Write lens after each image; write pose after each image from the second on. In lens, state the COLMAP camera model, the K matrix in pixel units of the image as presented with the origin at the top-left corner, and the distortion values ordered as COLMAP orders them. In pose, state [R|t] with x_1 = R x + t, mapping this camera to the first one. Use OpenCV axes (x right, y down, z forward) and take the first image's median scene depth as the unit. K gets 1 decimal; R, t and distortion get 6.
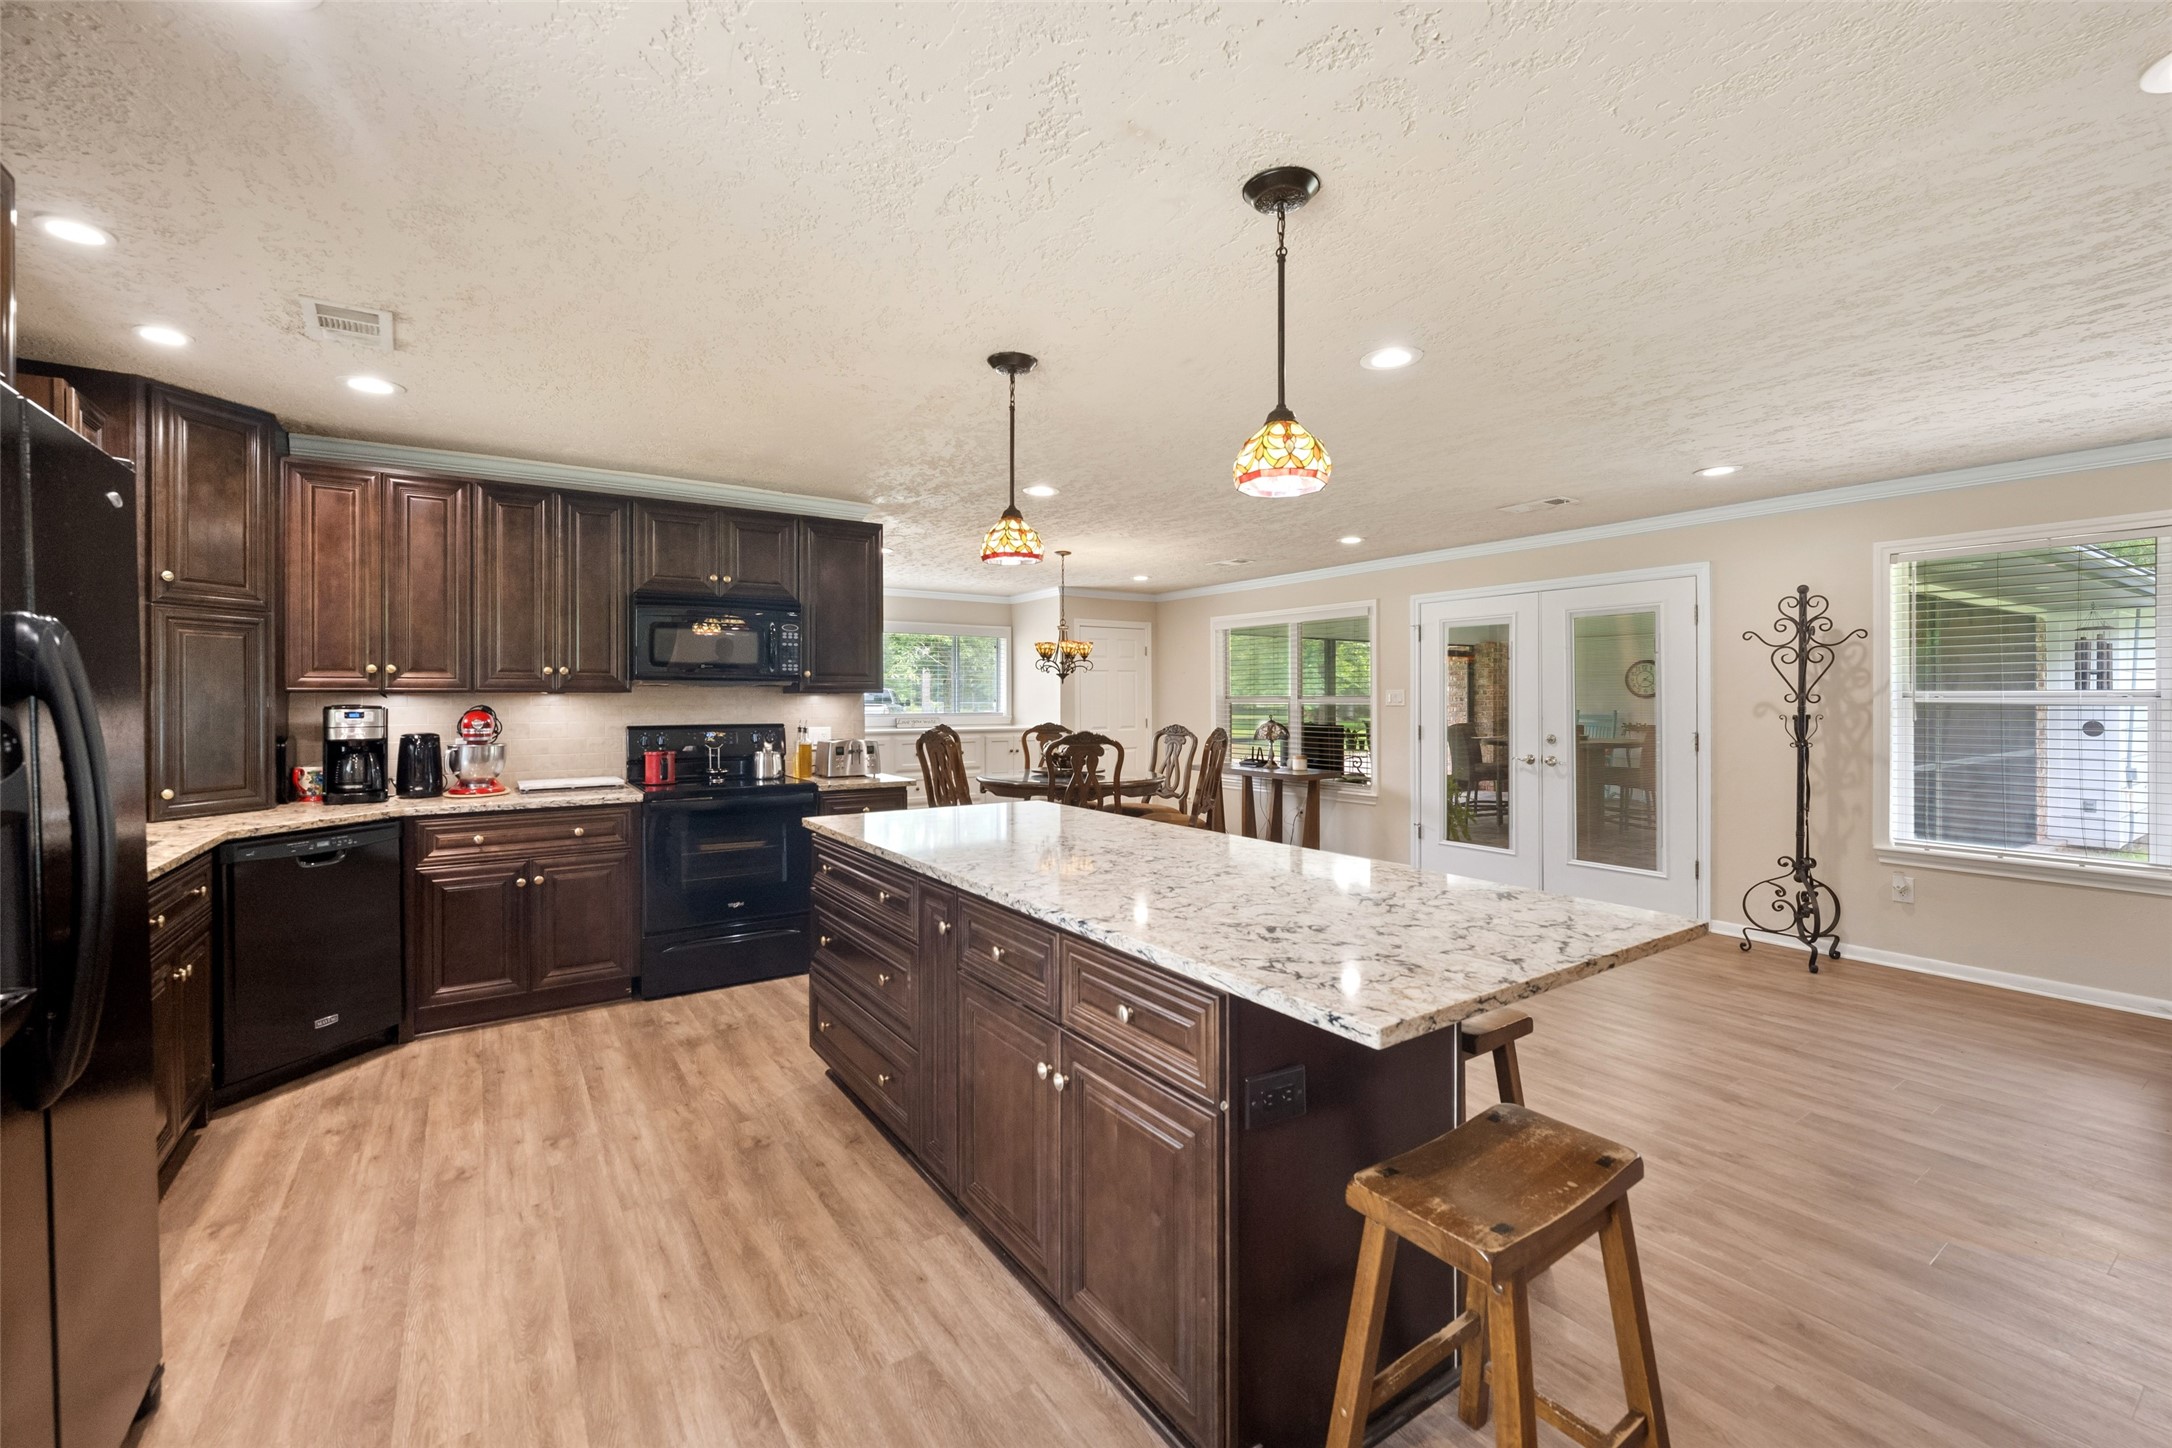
lens RADIAL K [[890.7, 0, 1079.9], [0, 890.7, 701.1], [0, 0, 1]] dist [0.000721, -0.001296]
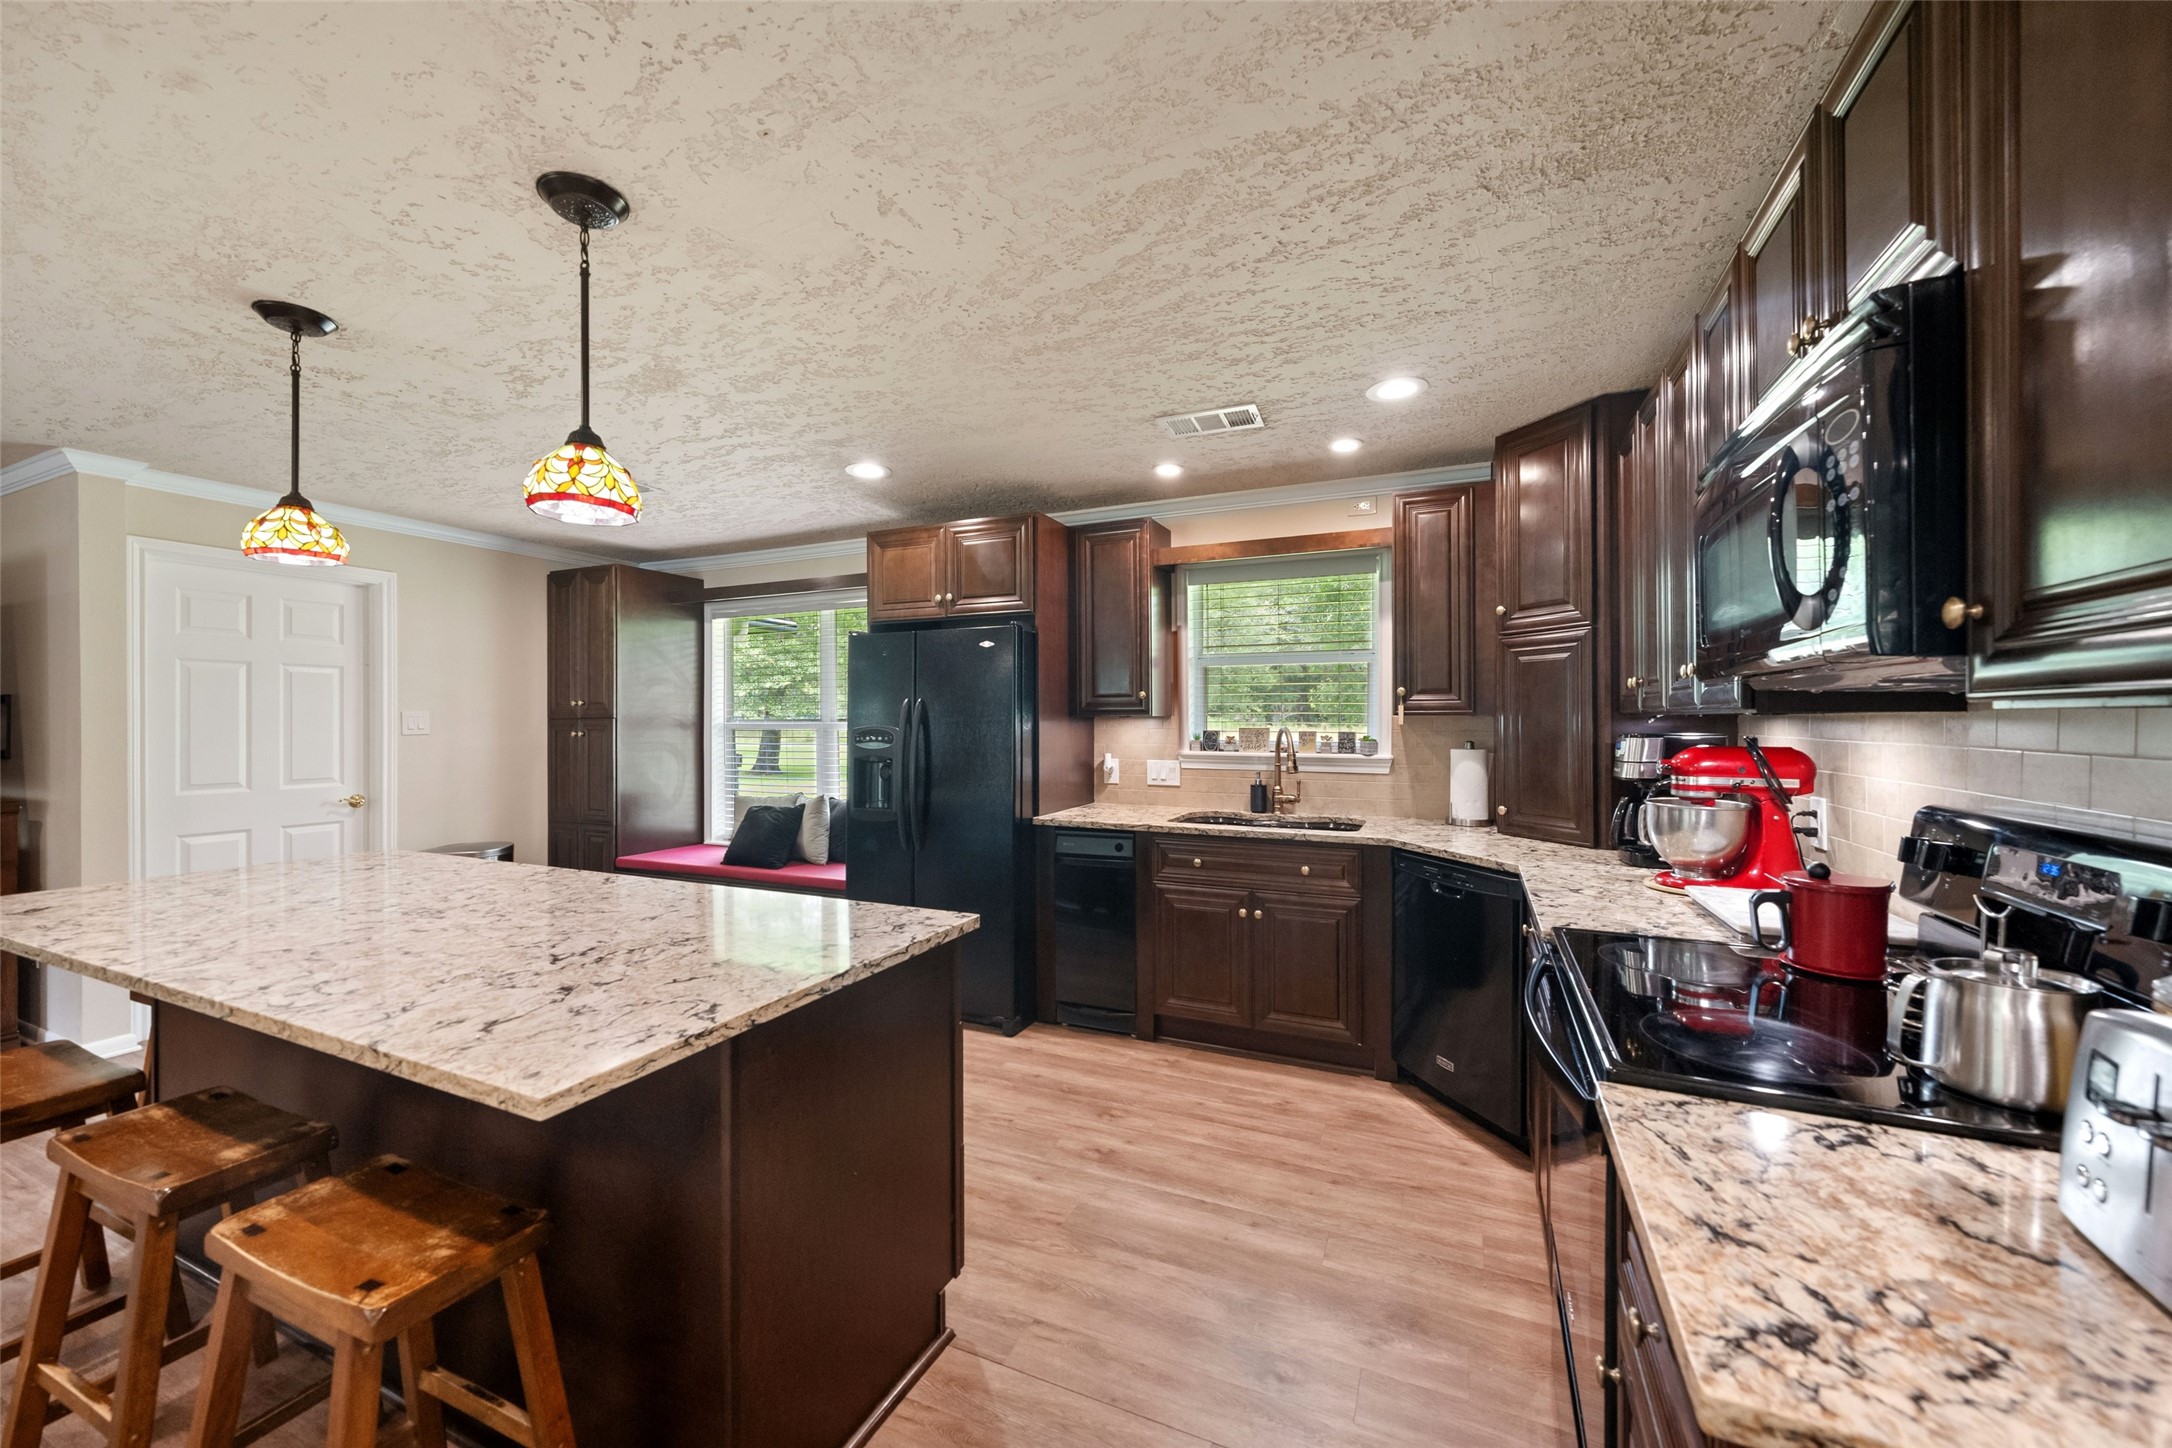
lens RADIAL K [[814.0, 0, 1085.2], [0, 814.0, 718.0], [0, 0, 1]] dist [-0.003513, 0.000854]
pose [[-0.852417, 0.004564, -0.522842, -0.046972], [0.004454, 0.999989, 0.001467, -0.007794], [0.522843, -0.001078, -0.852428, 1.057554]]
